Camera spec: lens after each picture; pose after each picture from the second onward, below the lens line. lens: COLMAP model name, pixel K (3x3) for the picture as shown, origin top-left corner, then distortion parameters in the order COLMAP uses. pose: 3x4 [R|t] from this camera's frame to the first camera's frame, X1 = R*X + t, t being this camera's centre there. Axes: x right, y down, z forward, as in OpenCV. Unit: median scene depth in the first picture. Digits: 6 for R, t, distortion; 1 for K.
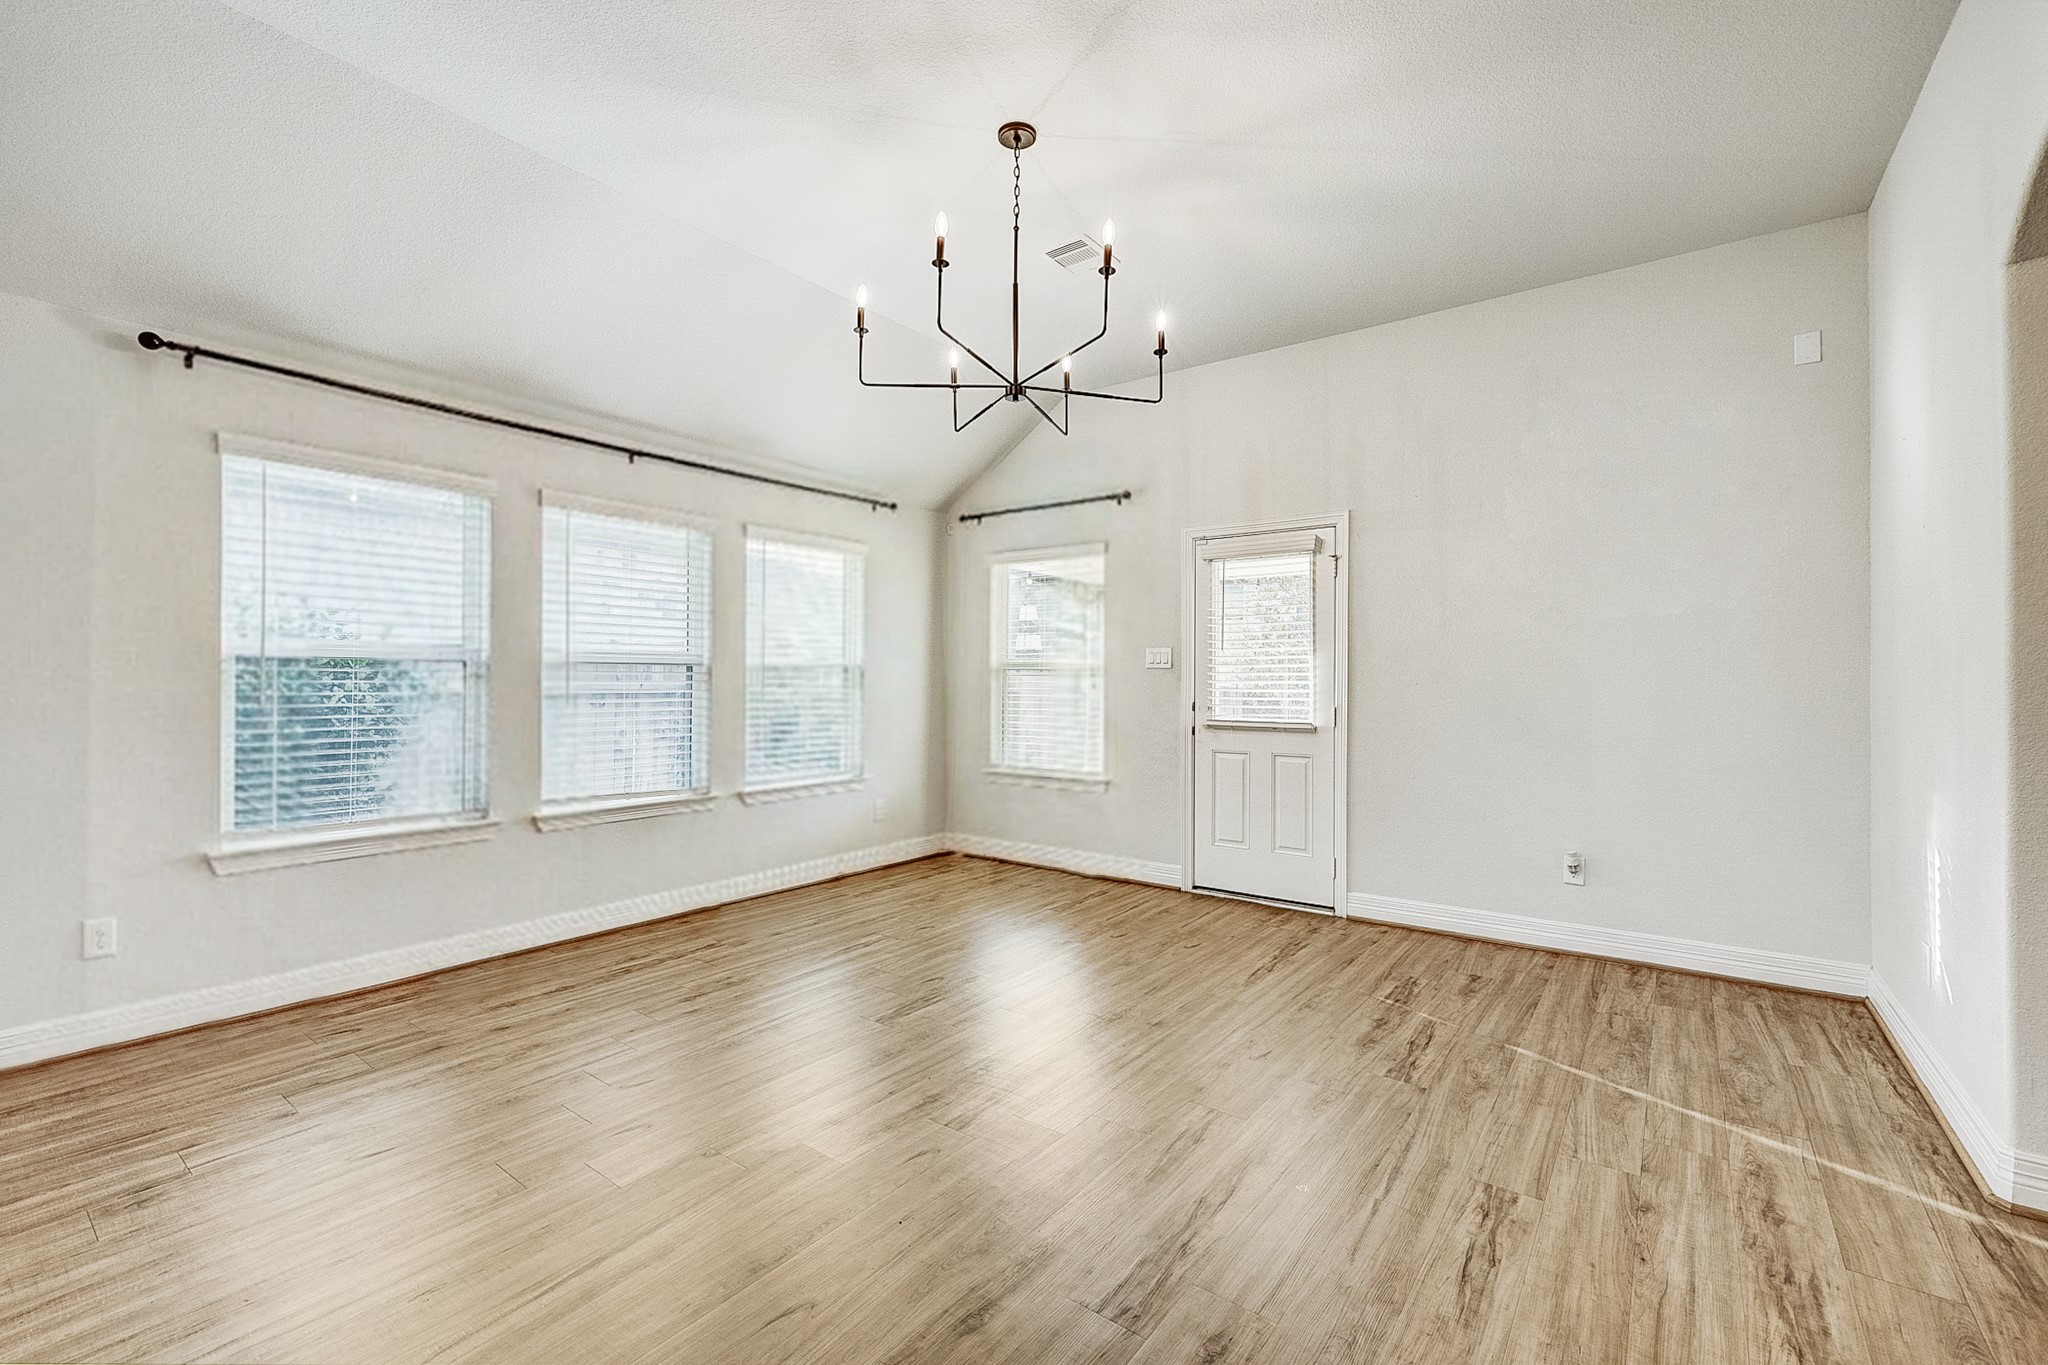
lens RADIAL K [[861.3, 0, 1033.8], [0, 861.3, 676.4], [0, 0, 1]] dist [0.001803, -0.000163]
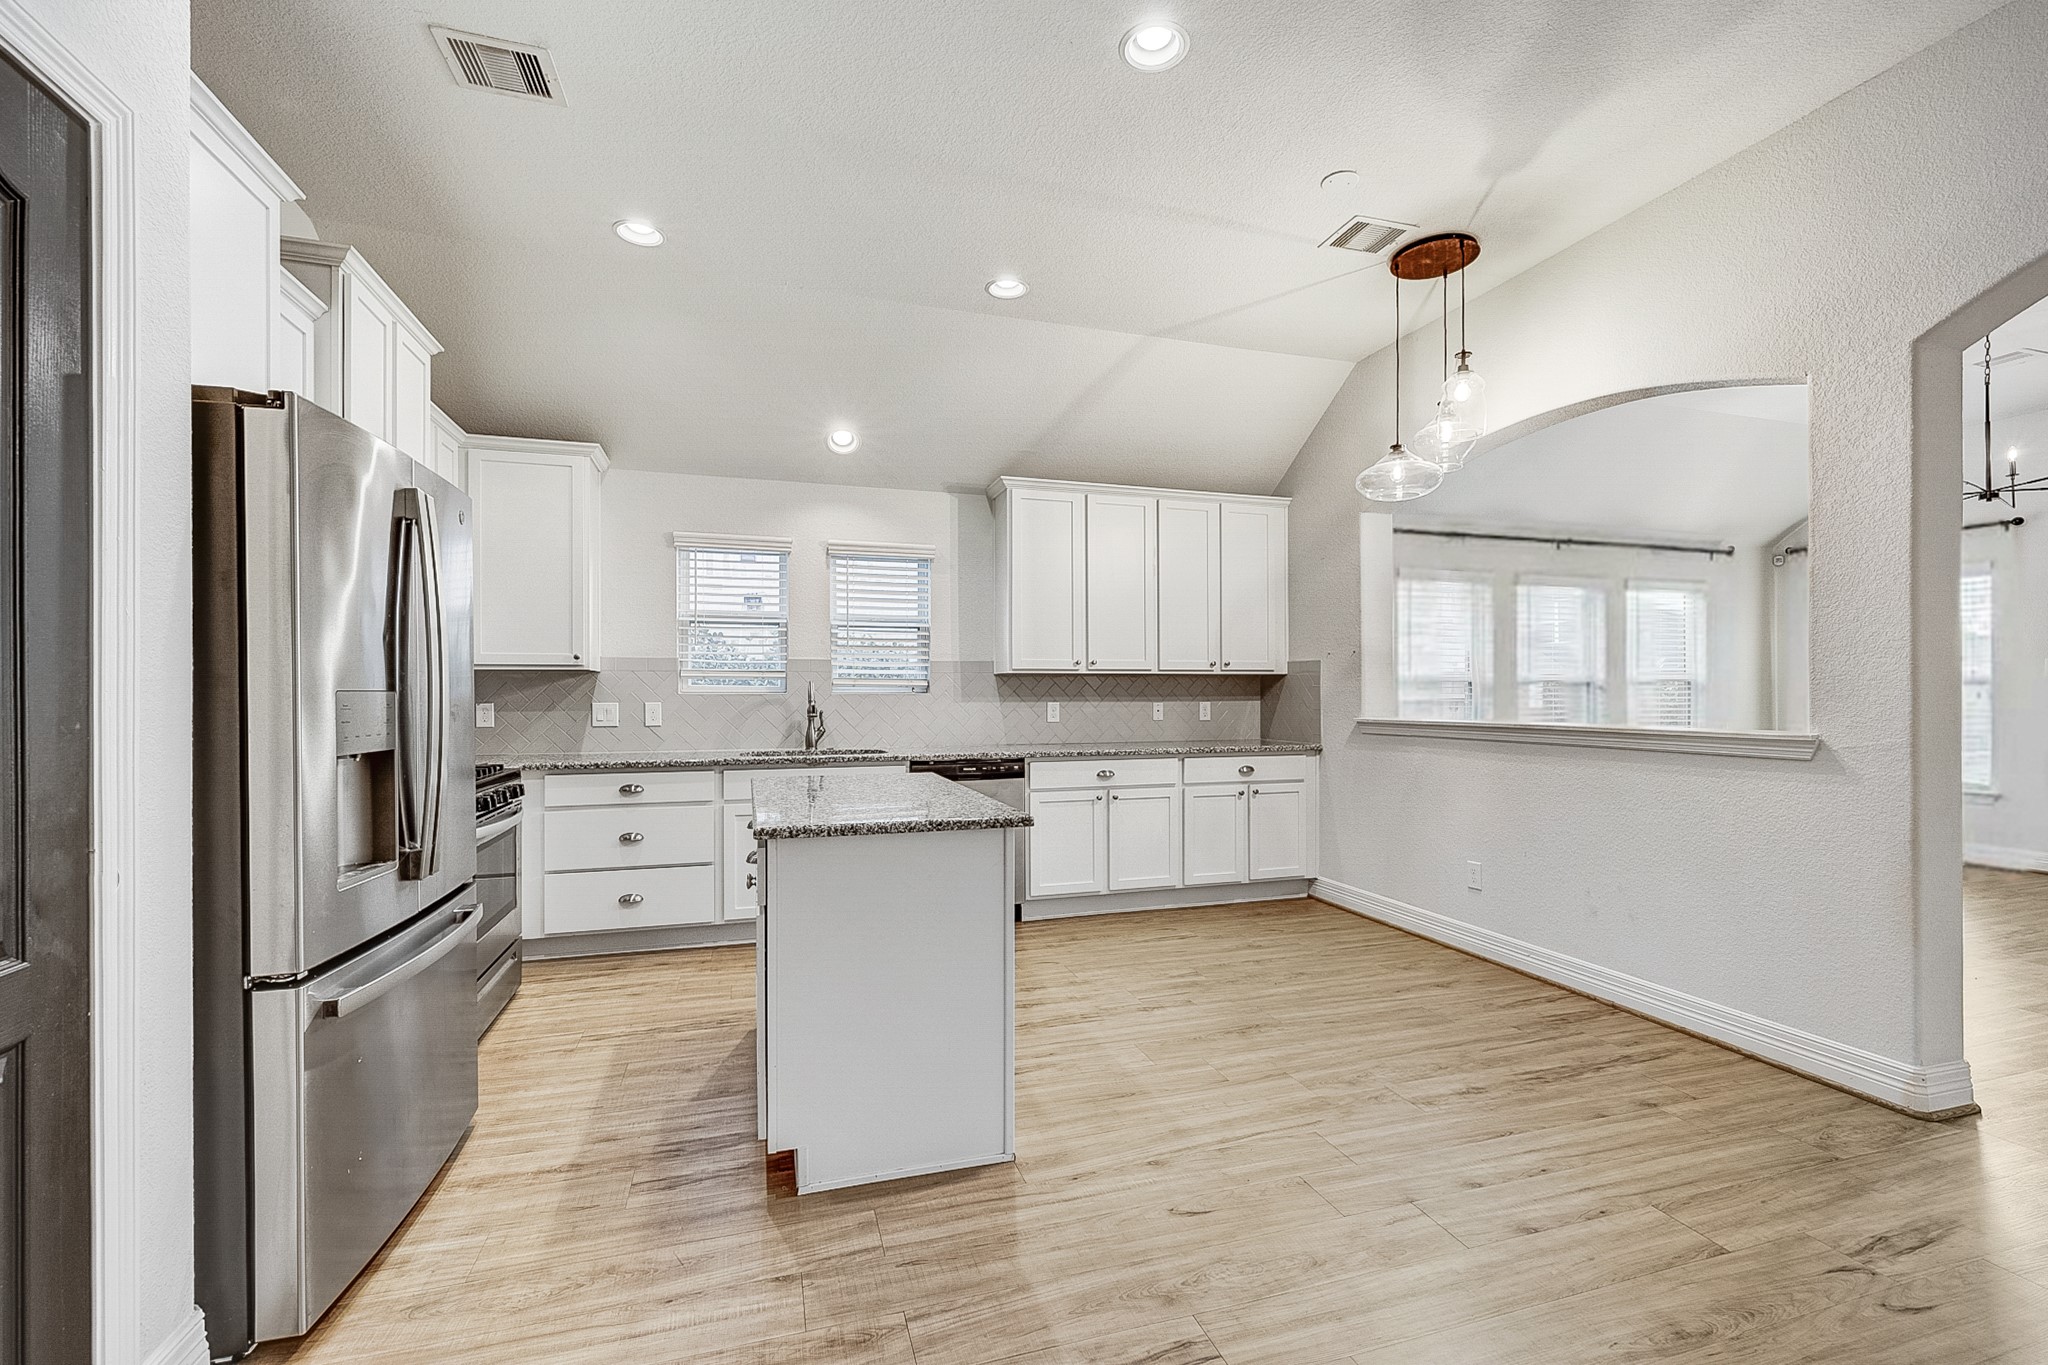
lens RADIAL K [[861.7, 0, 1022.2], [0, 861.7, 694.2], [0, 0, 1]] dist [-0.001273, 0.000087]
pose [[0.805684, -0.005508, -0.592320, -0.387877], [0.011635, 0.999911, 0.006528, -0.013632], [0.592231, -0.012151, 0.805676, -0.944419]]
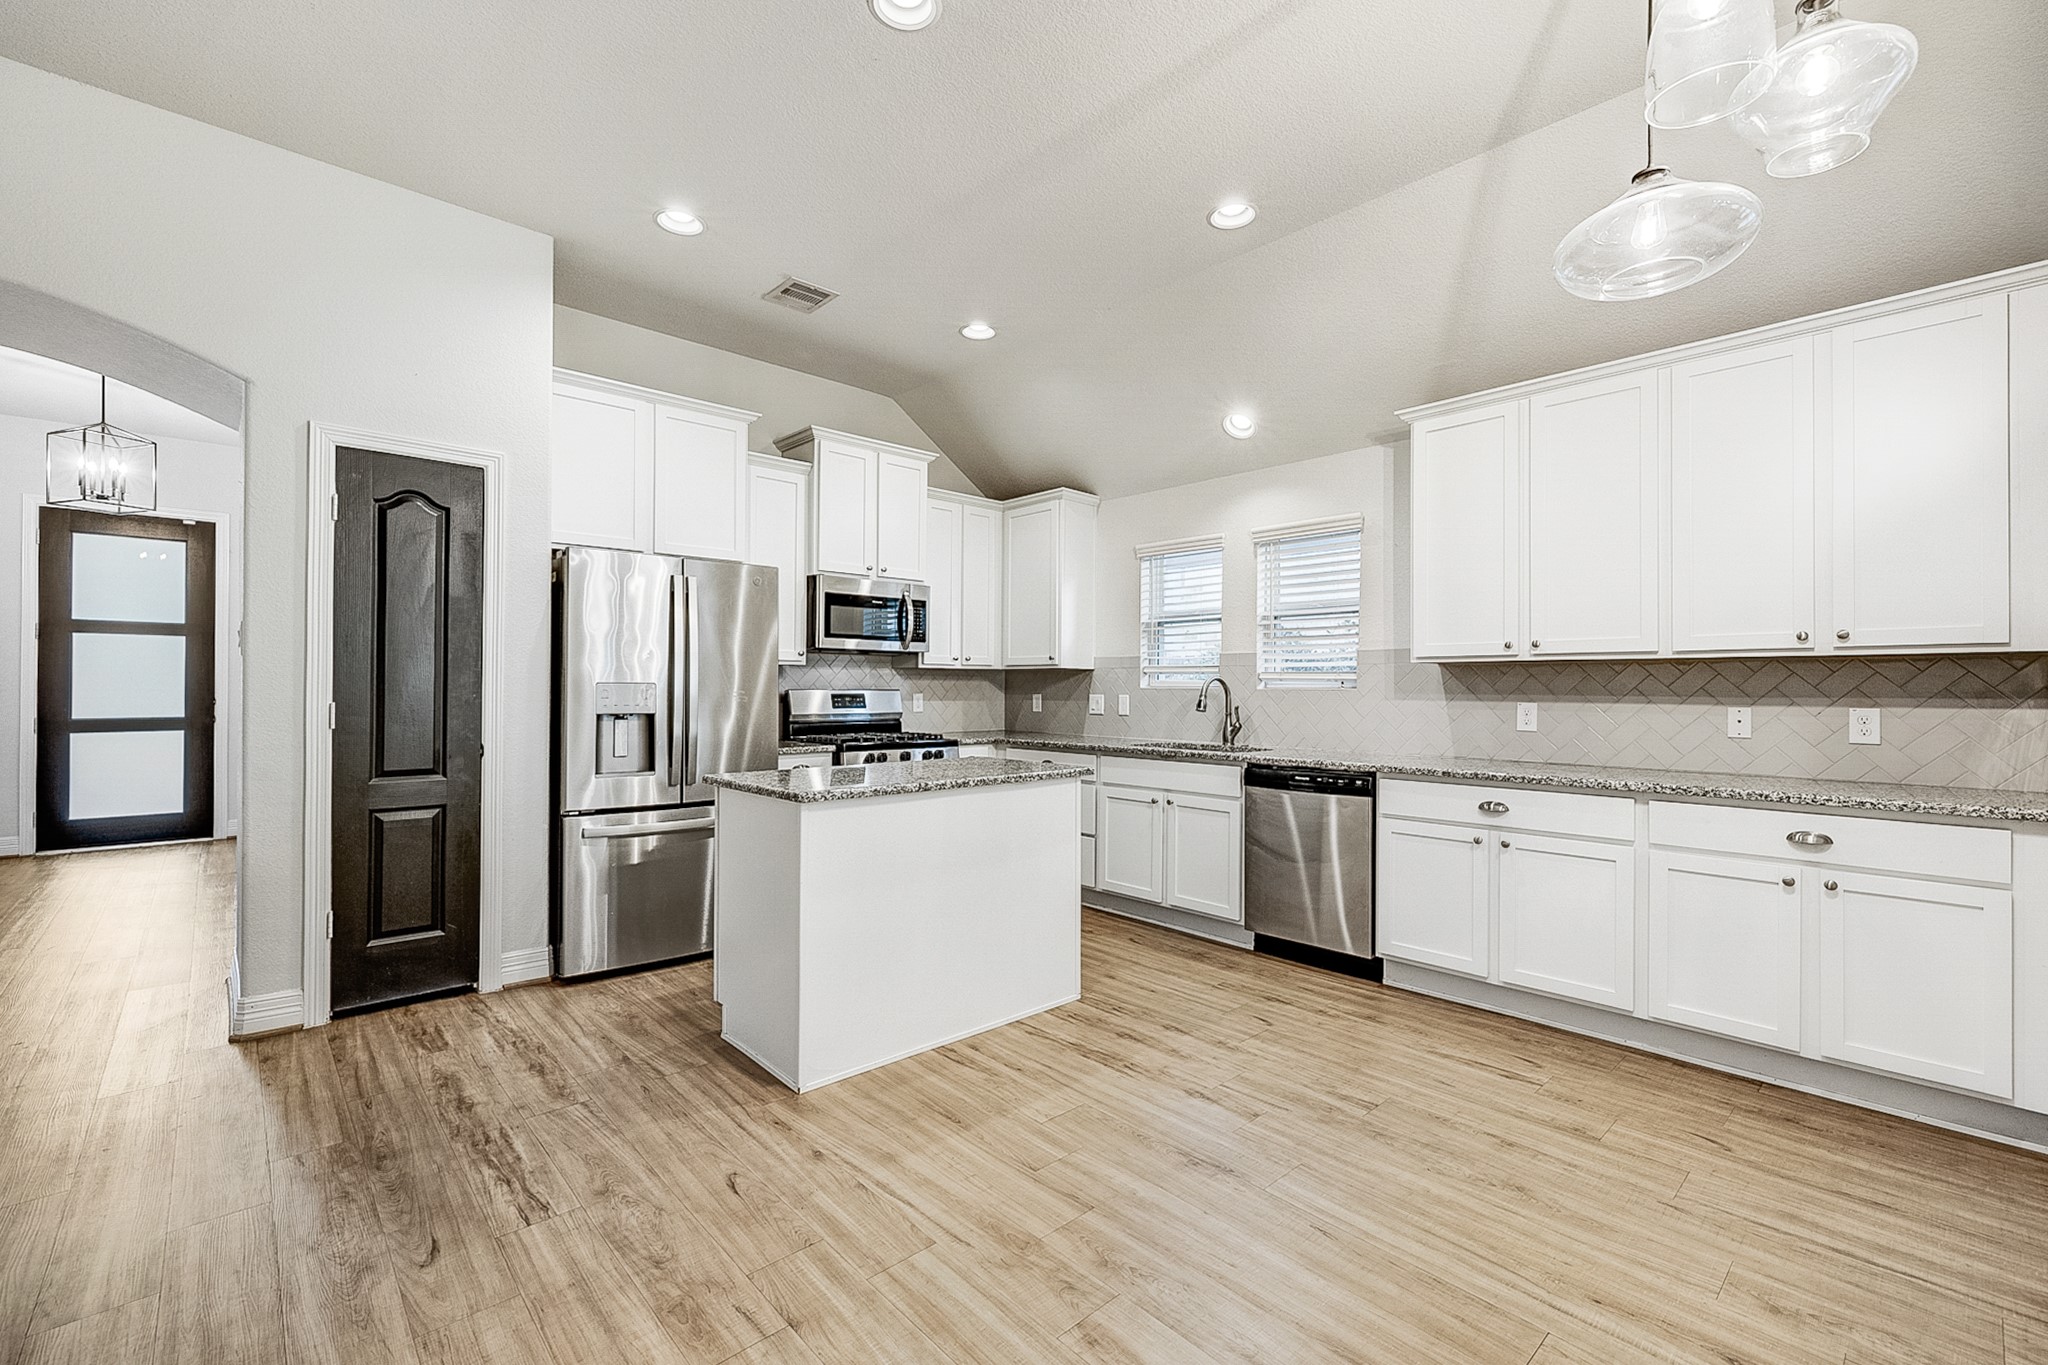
lens RADIAL K [[859.4, 0, 1024.0], [0, 859.4, 682.5], [0, 0, 1]] dist [0.000579, -0.000055]
pose [[-0.184253, -0.011766, -0.982808, -0.089368], [0.003684, 0.999913, -0.012662, -0.002659], [0.982872, -0.005954, -0.184194, -0.117356]]
